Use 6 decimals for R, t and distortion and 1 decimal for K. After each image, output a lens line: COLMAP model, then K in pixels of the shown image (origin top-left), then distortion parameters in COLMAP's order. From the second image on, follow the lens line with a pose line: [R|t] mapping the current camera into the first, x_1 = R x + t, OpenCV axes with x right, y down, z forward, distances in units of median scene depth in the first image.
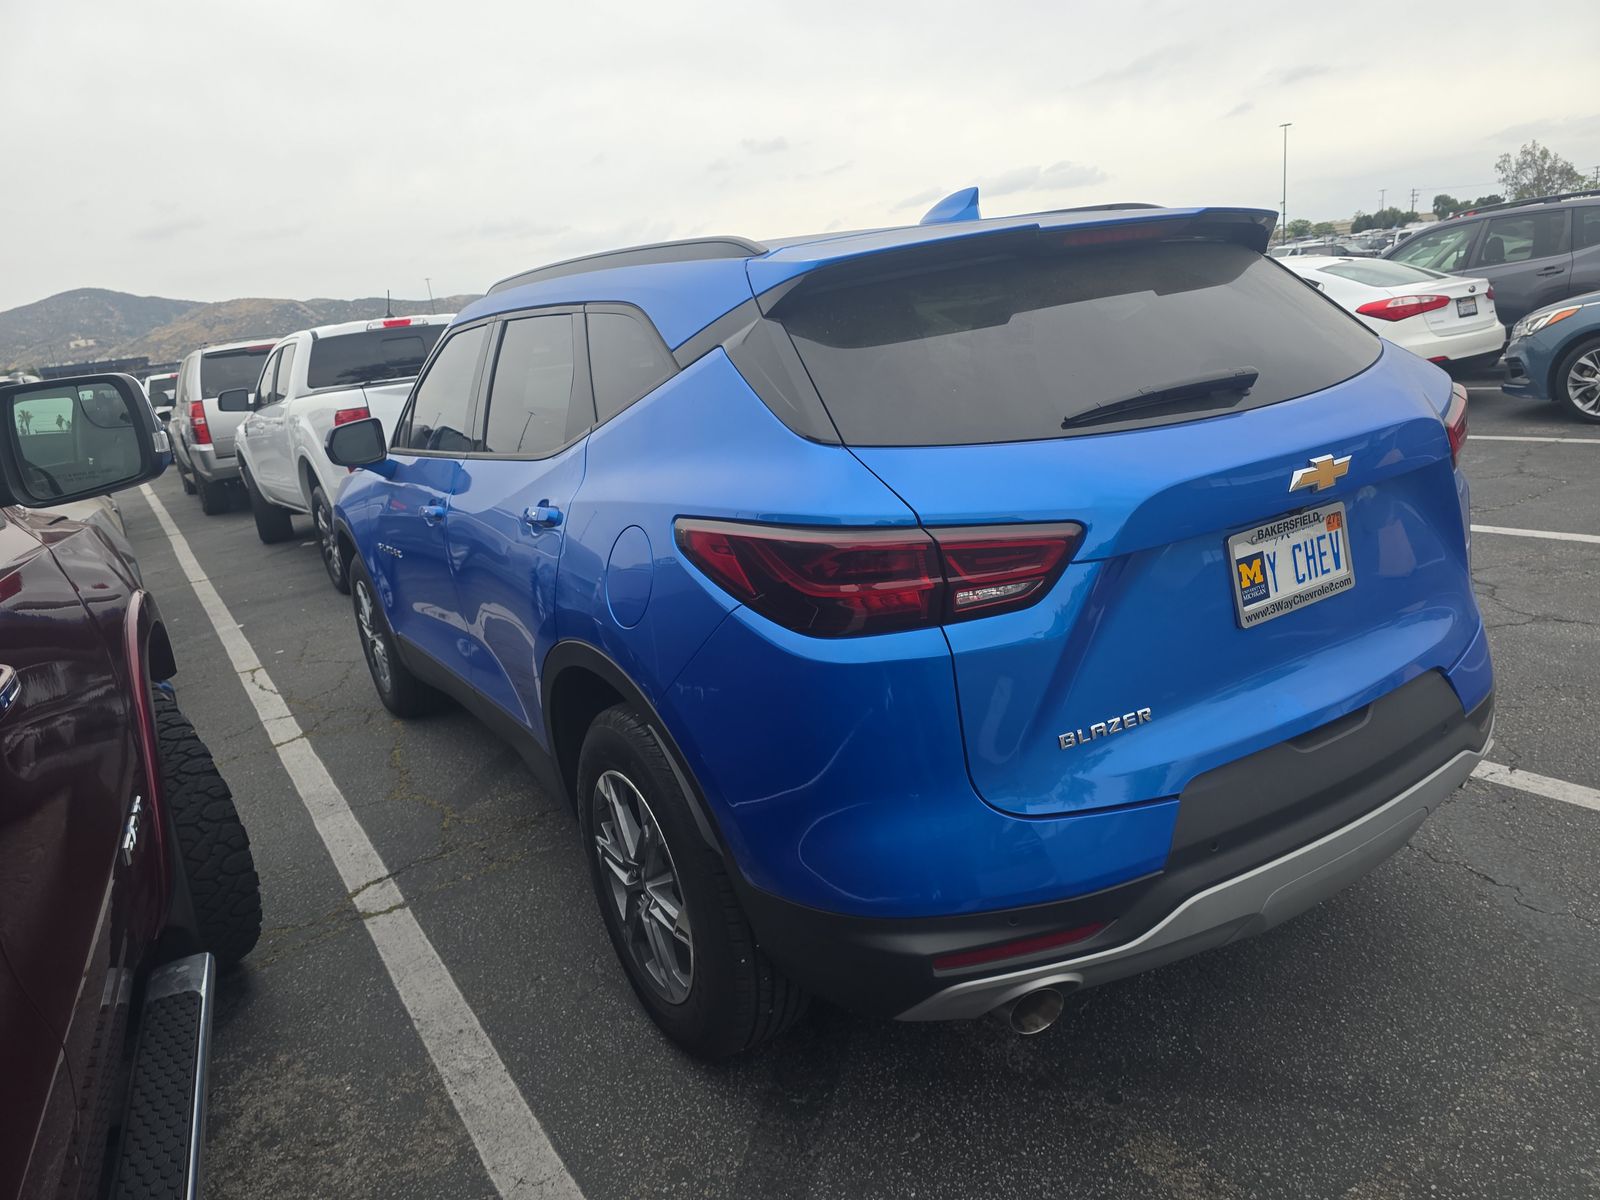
lens RADIAL K [[1106.6, 0, 800.0], [0, 1106.6, 600.0], [0, 0, 1]] dist [0.044090, -0.039591]
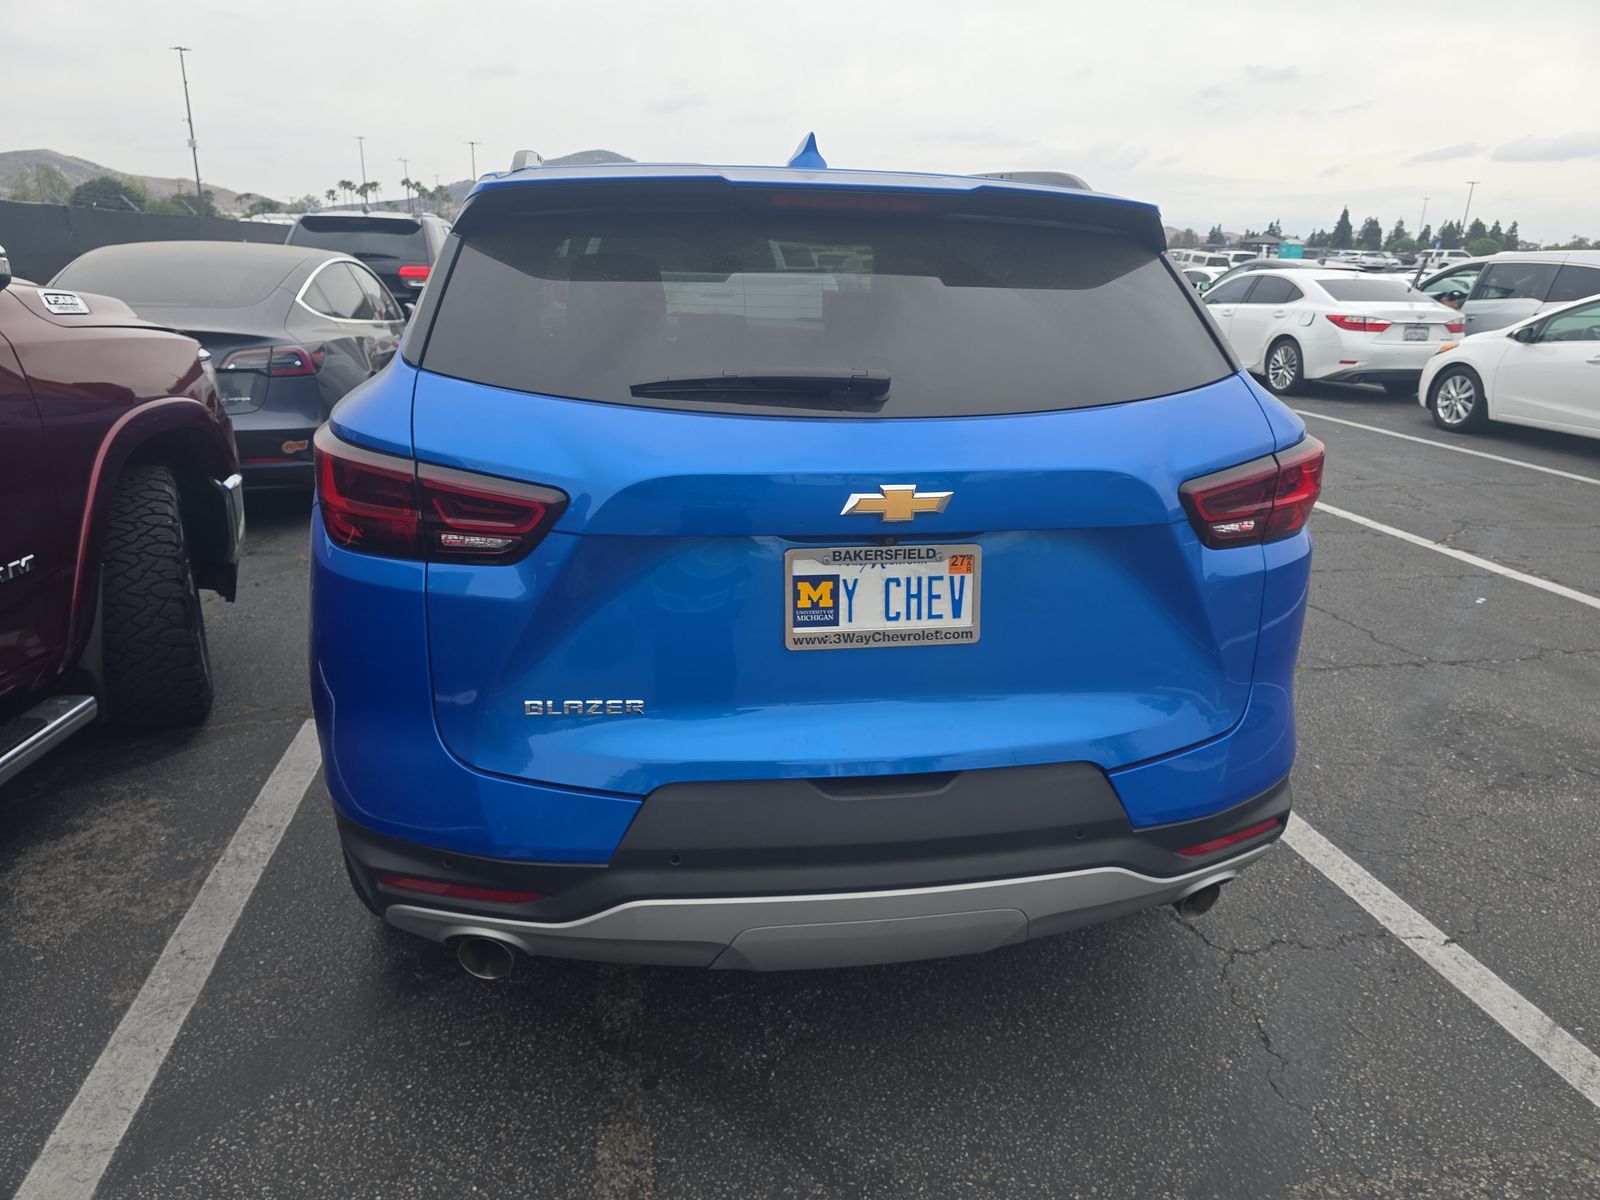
lens RADIAL K [[1106.4, 0, 800.0], [0, 1106.4, 600.0], [0, 0, 1]] dist [0.073404, -0.088552]
pose [[0.913001, 0.247006, -0.324679, 0.668162], [-0.225140, 0.968769, 0.103916, -0.107738], [0.340207, -0.021777, 0.940098, 0.136820]]
